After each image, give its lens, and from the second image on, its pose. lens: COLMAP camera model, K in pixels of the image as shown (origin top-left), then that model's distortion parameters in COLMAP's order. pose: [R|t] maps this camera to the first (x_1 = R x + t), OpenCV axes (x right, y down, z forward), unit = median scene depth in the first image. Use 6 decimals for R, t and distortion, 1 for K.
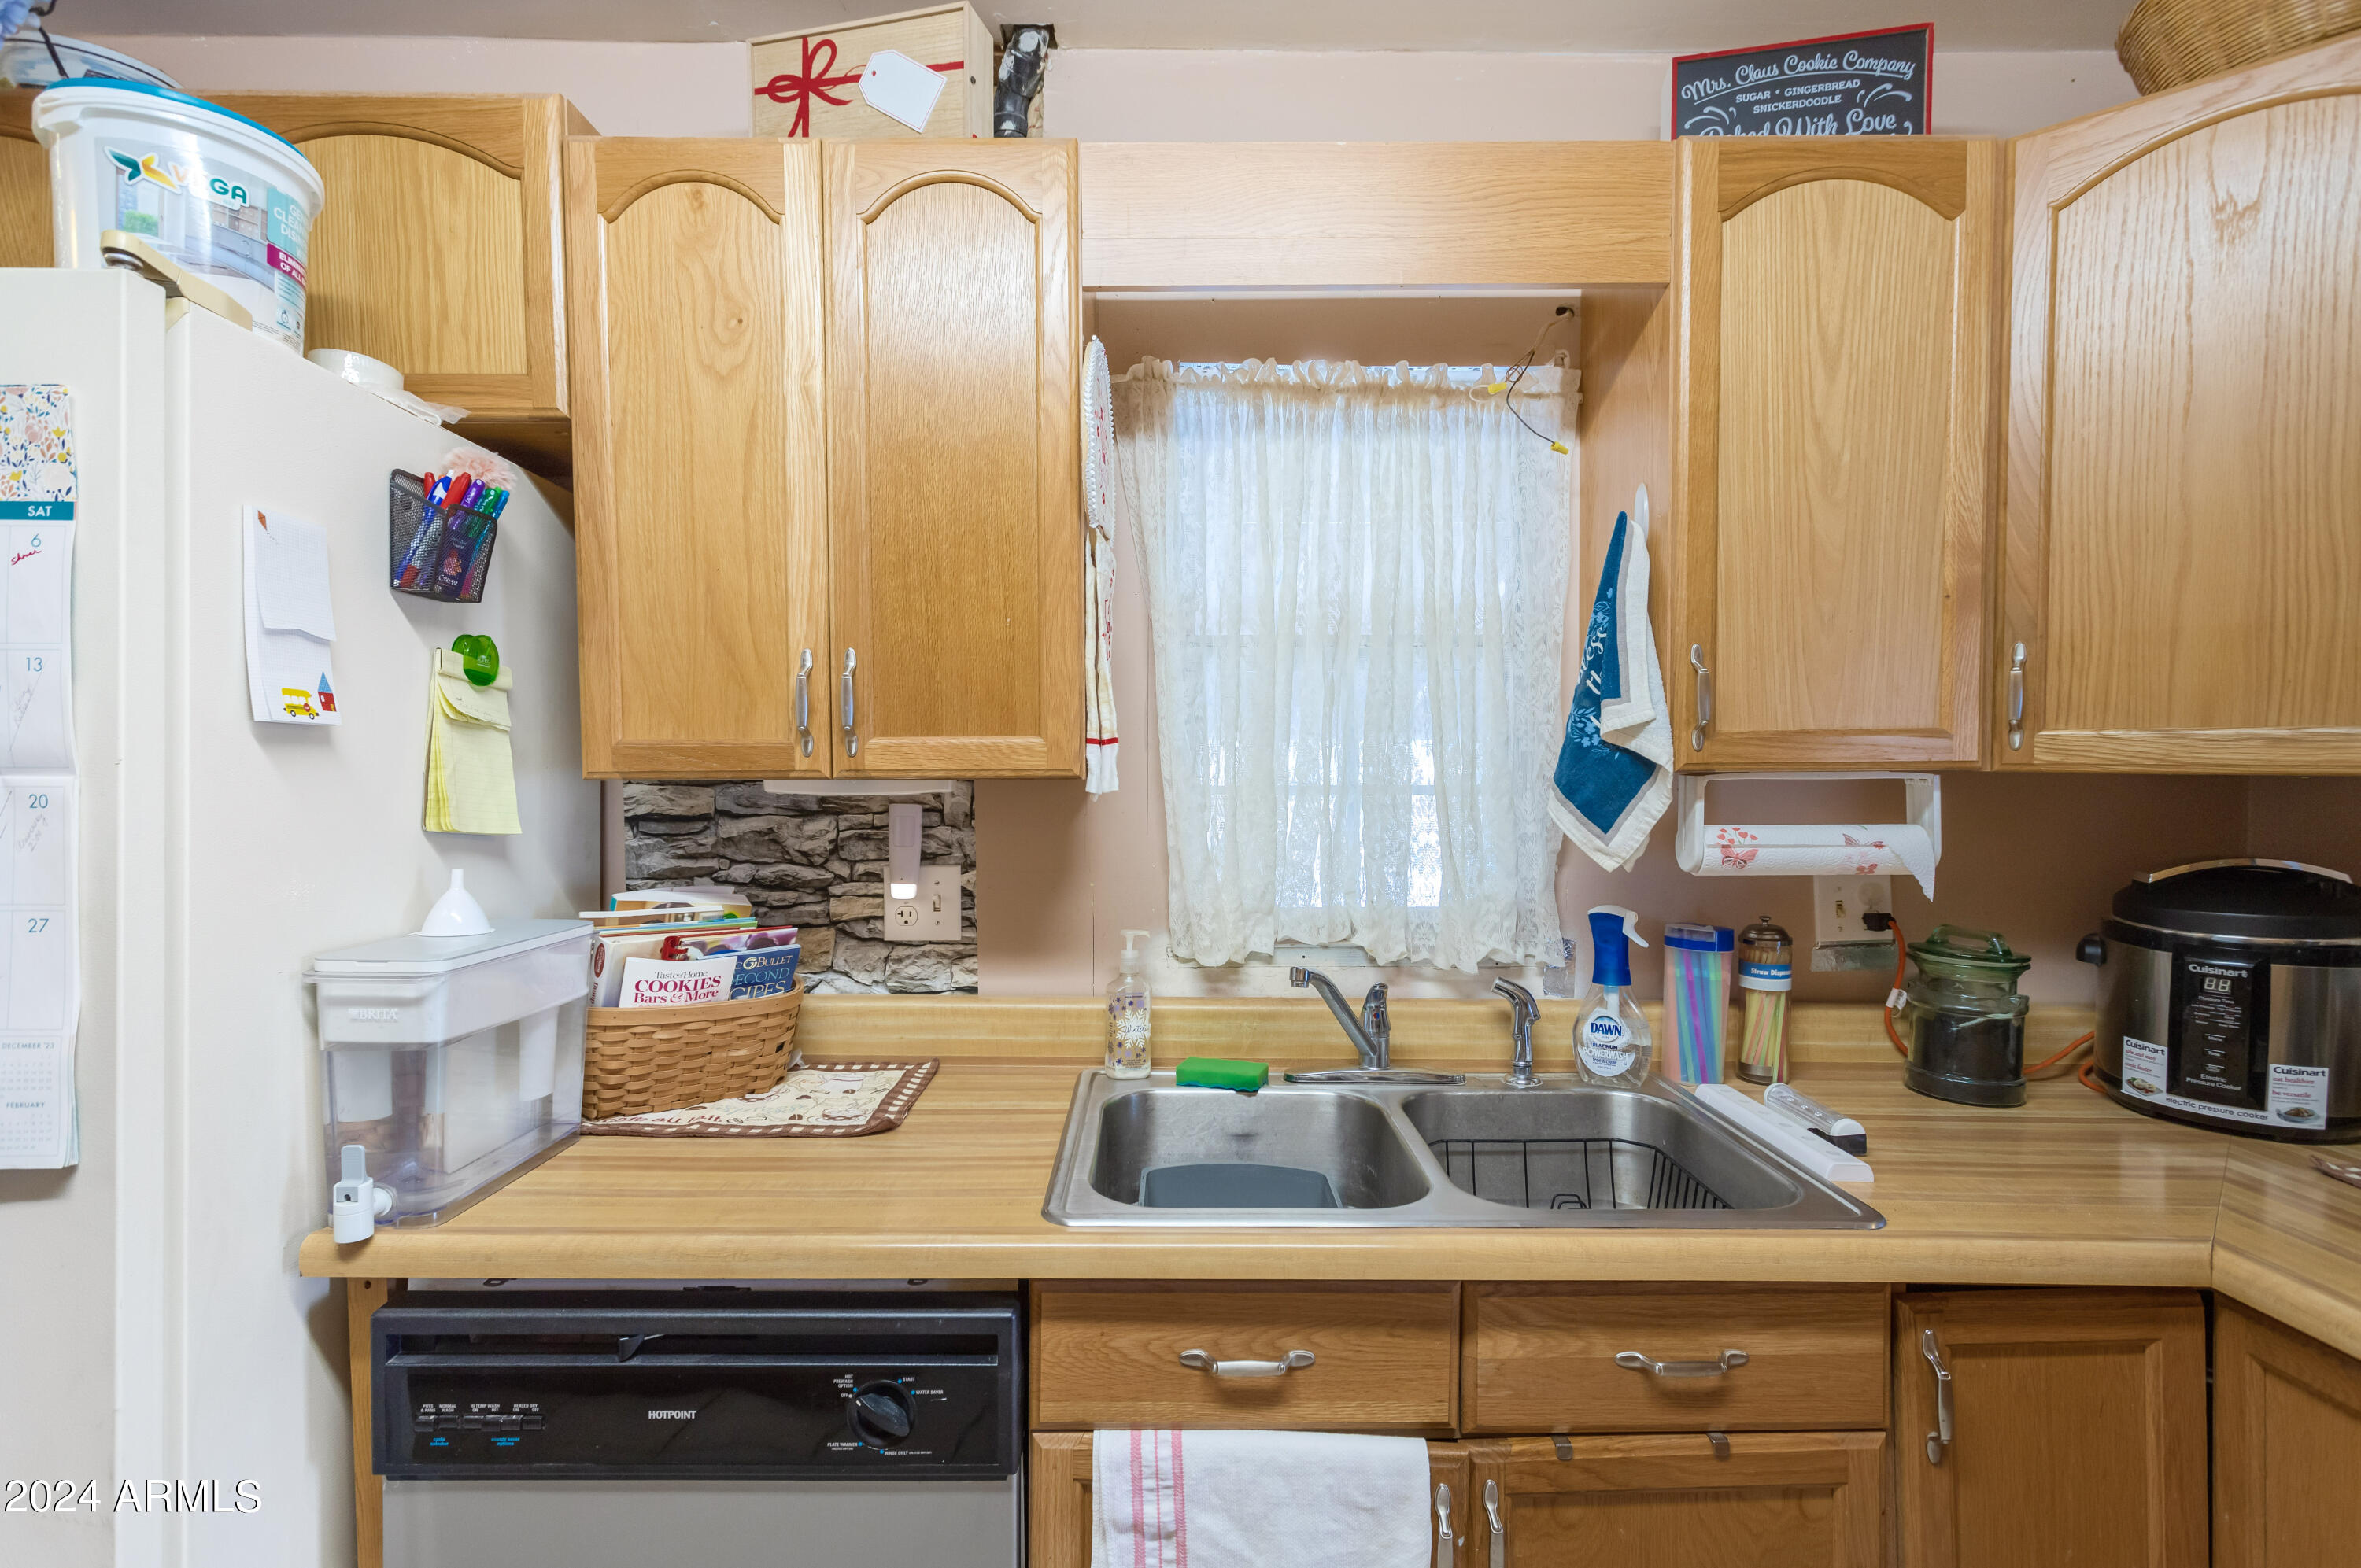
lens RADIAL K [[1145.2, 0, 1176.4], [0, 1145.2, 781.3], [0, 0, 1]] dist [-0.002048, 0.001006]
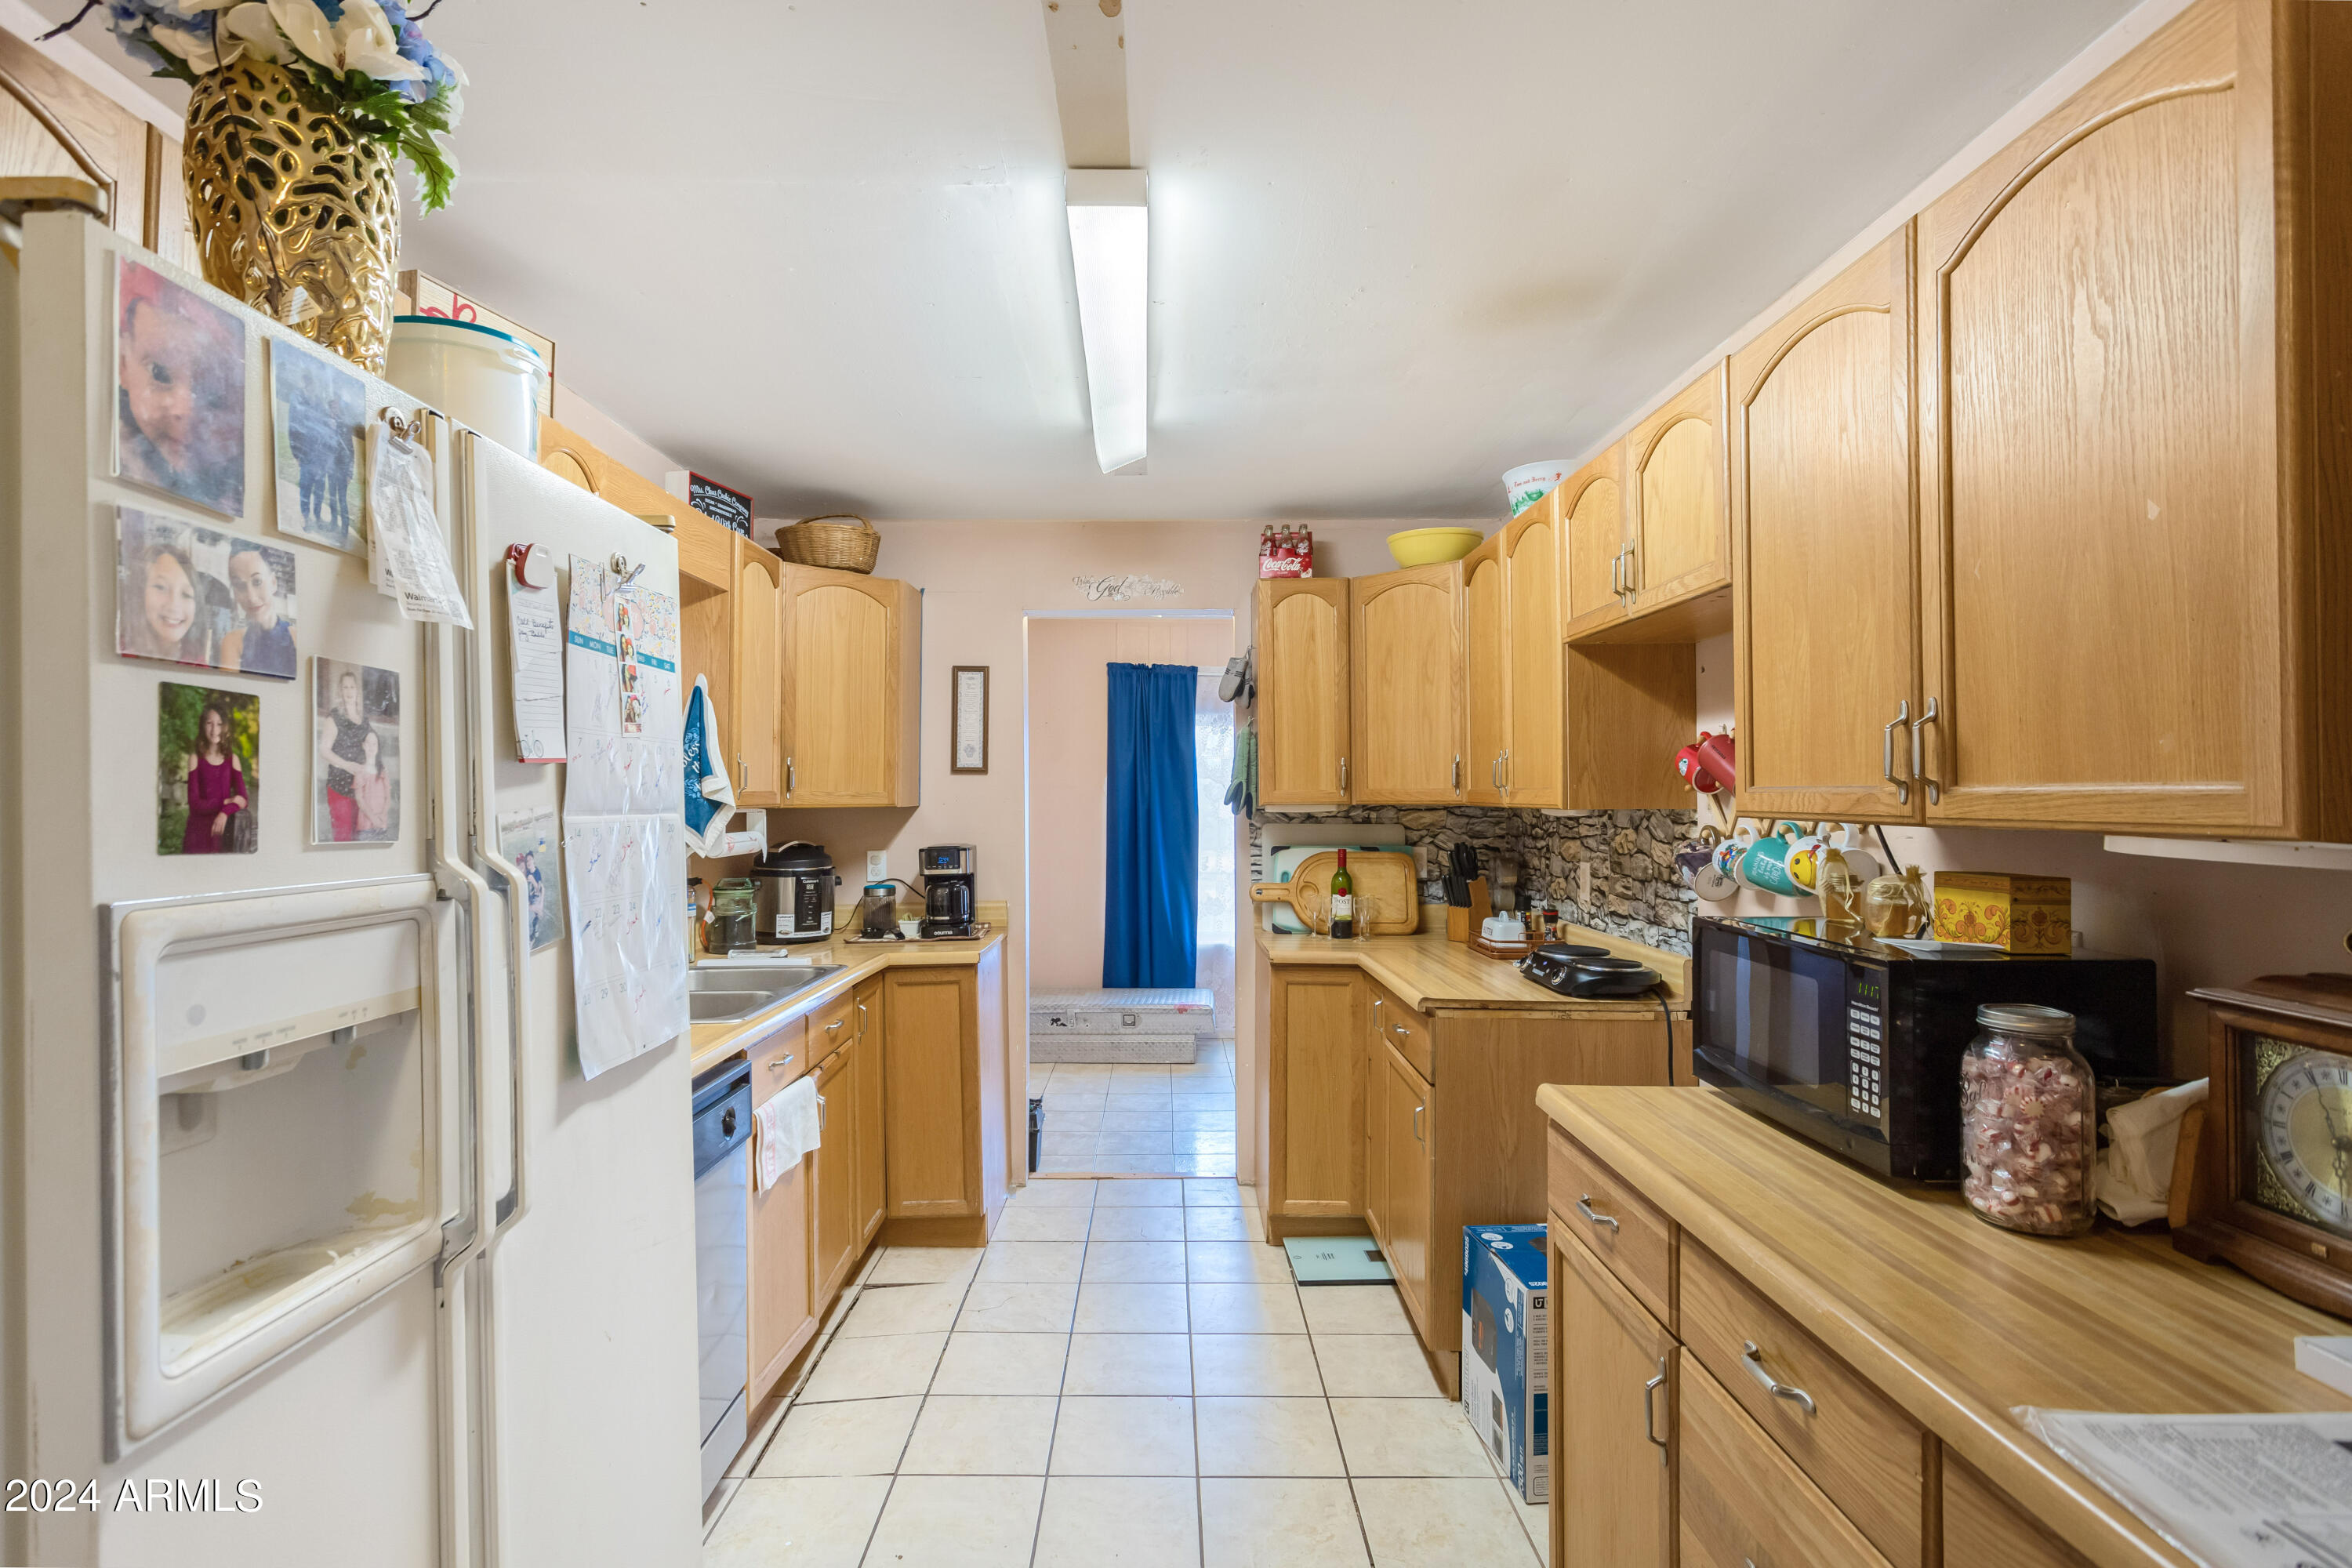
lens RADIAL K [[1141.0, 0, 1174.8], [0, 1141.0, 794.2], [0, 0, 1]] dist [-0.002048, 0.001006]
pose [[0.003922, 0.003095, 0.999988, -1.719153], [0.033075, 0.999448, -0.003223, -0.001651], [-0.999445, 0.033088, 0.003817, 0.123407]]
